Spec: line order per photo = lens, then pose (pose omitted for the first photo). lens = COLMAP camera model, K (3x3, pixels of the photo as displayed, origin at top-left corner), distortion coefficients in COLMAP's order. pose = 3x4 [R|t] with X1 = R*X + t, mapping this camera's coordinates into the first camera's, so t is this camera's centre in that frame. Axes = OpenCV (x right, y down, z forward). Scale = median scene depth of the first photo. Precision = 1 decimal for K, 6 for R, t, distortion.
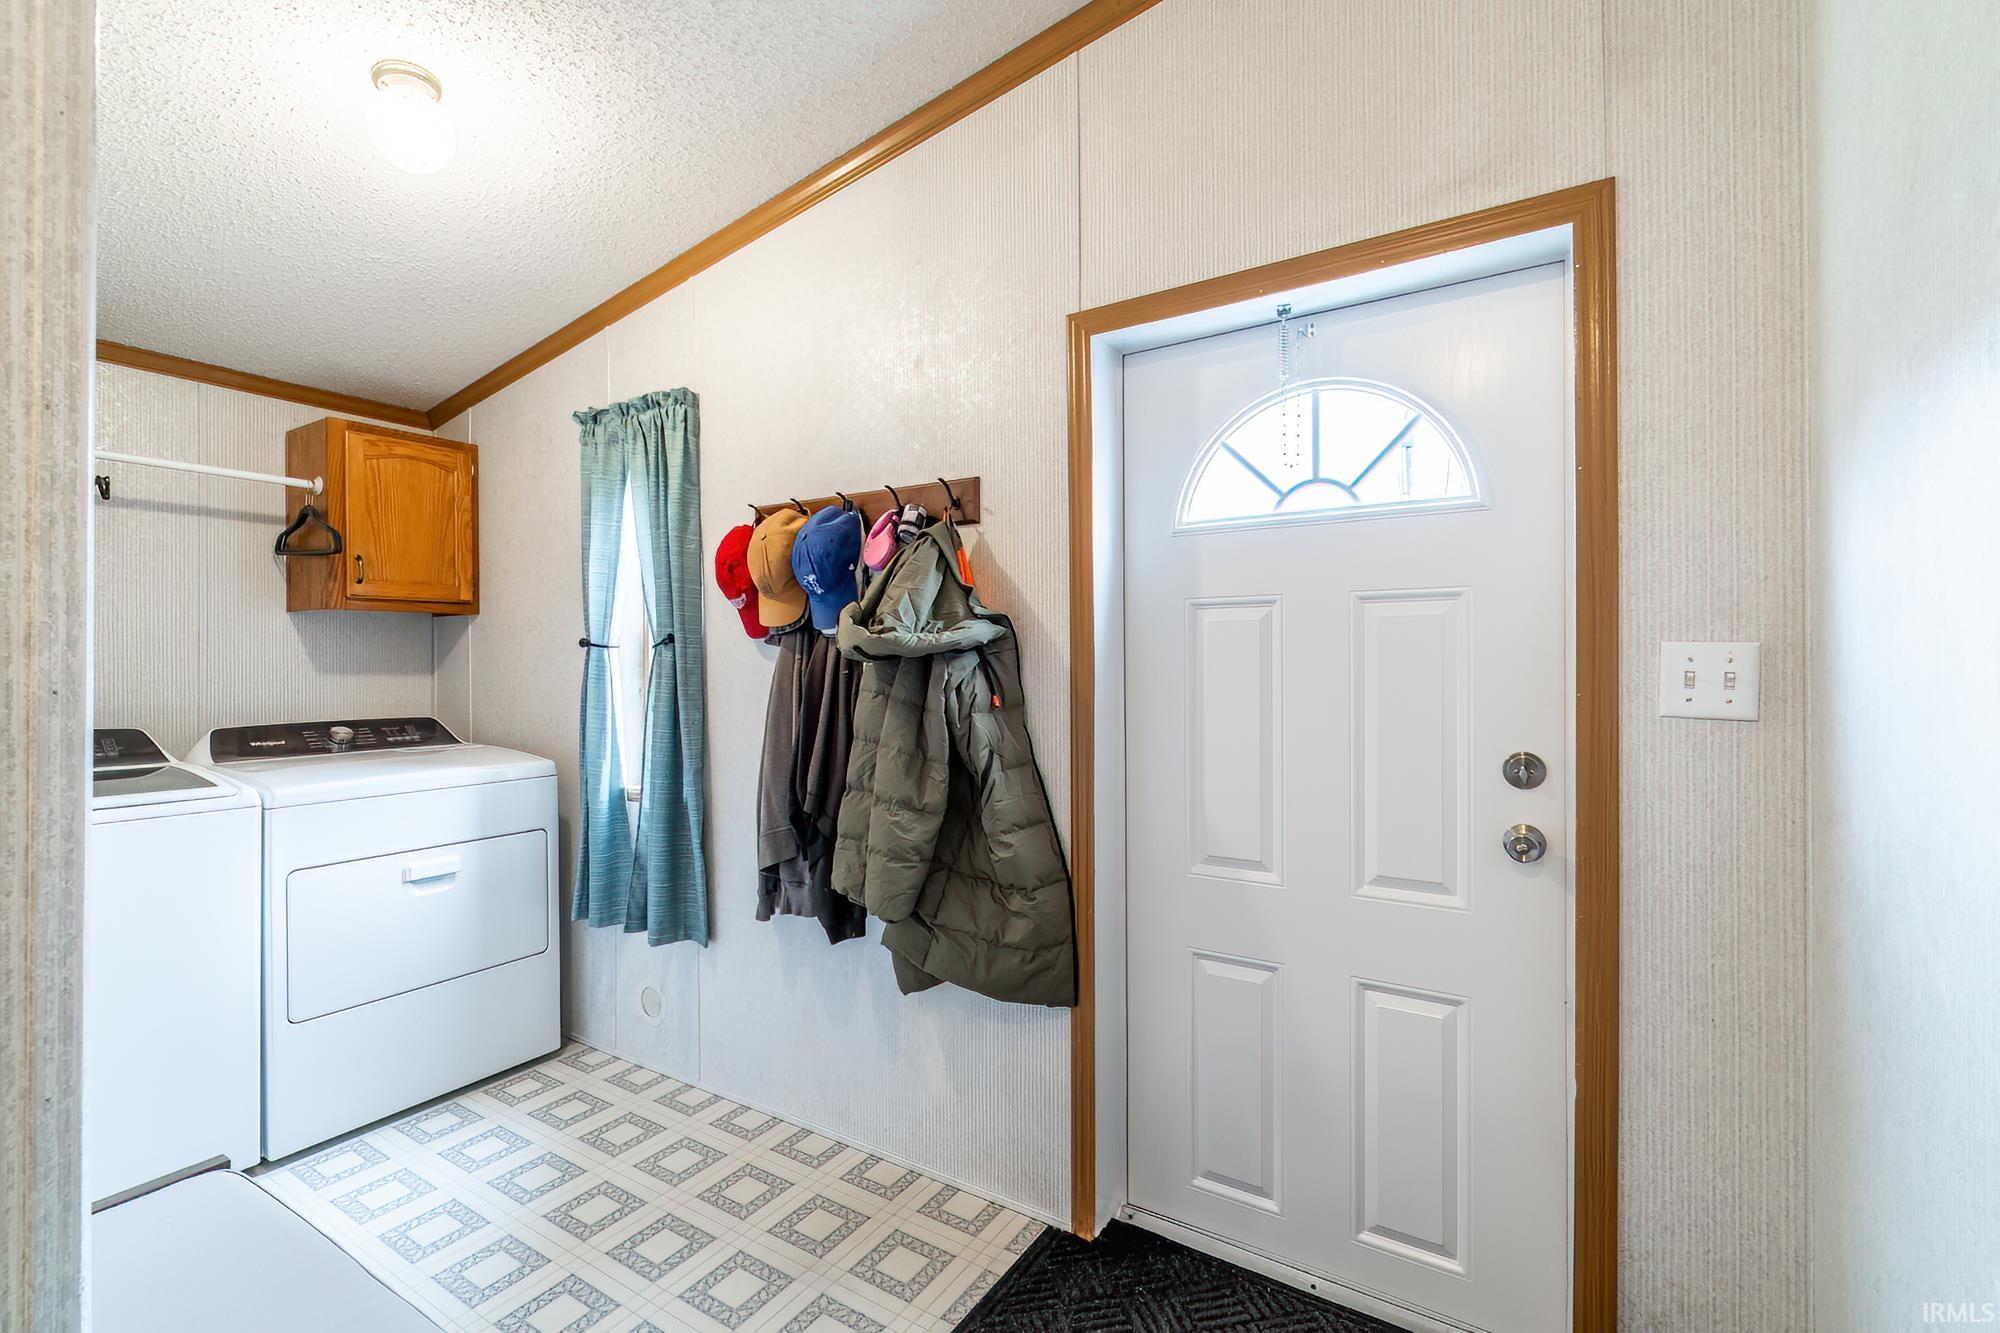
lens RADIAL K [[887.1, 0, 984.1], [0, 887.1, 663.7], [0, 0, 1]] dist [-0.000543, 0.000523]
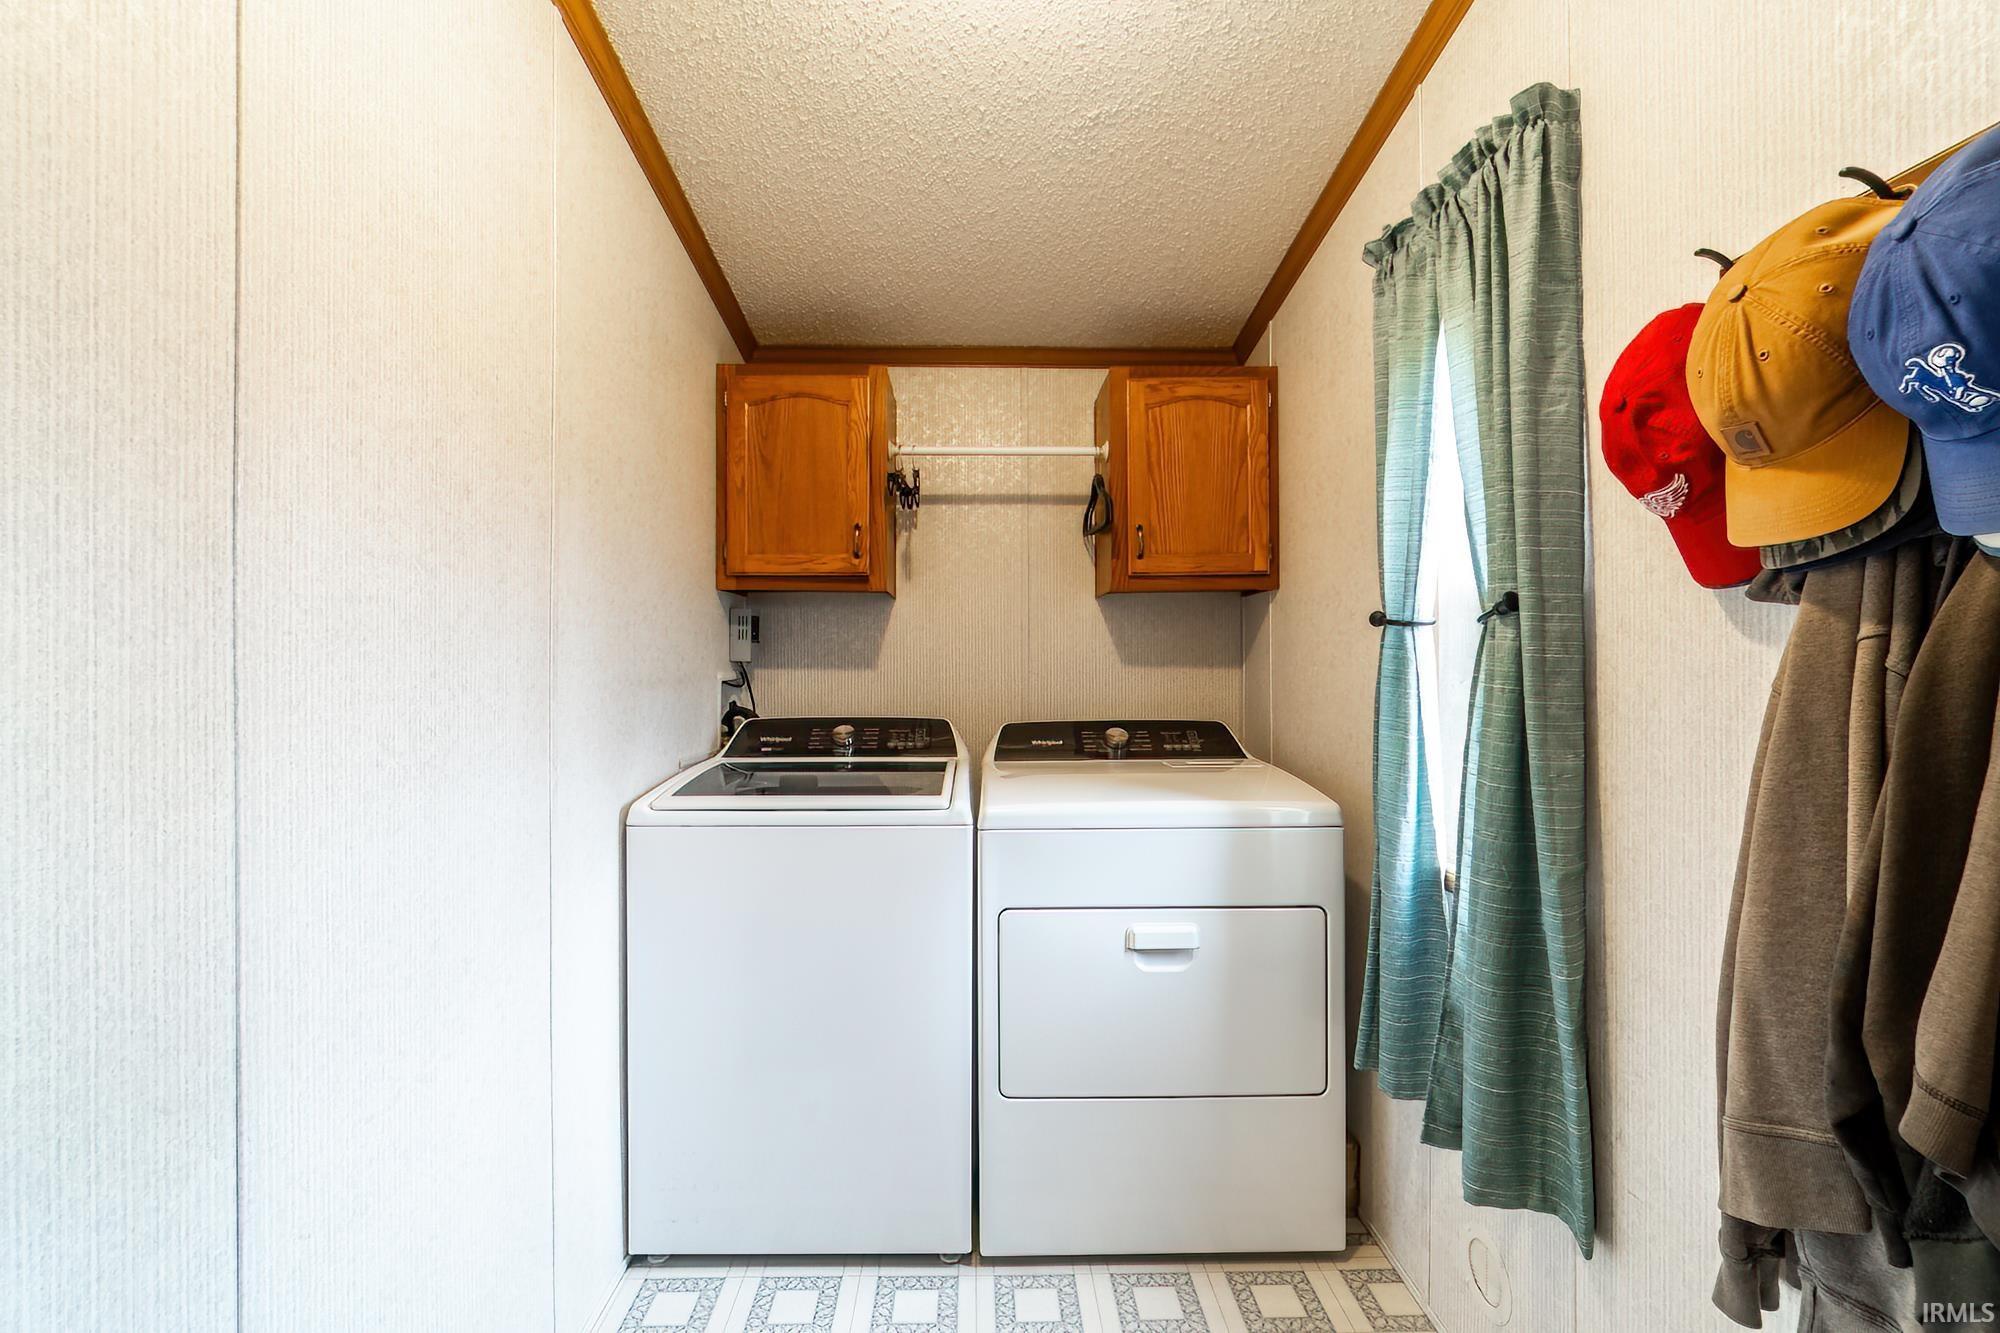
lens RADIAL K [[869.7, 0, 998.0], [0, 869.7, 661.5], [0, 0, 1]] dist [-0.011175, 0.003880]
pose [[0.560247, 0.005257, -0.828309, -0.108643], [0.000346, 0.999978, 0.006580, 0.001744], [0.828326, -0.003973, 0.560233, 0.476132]]
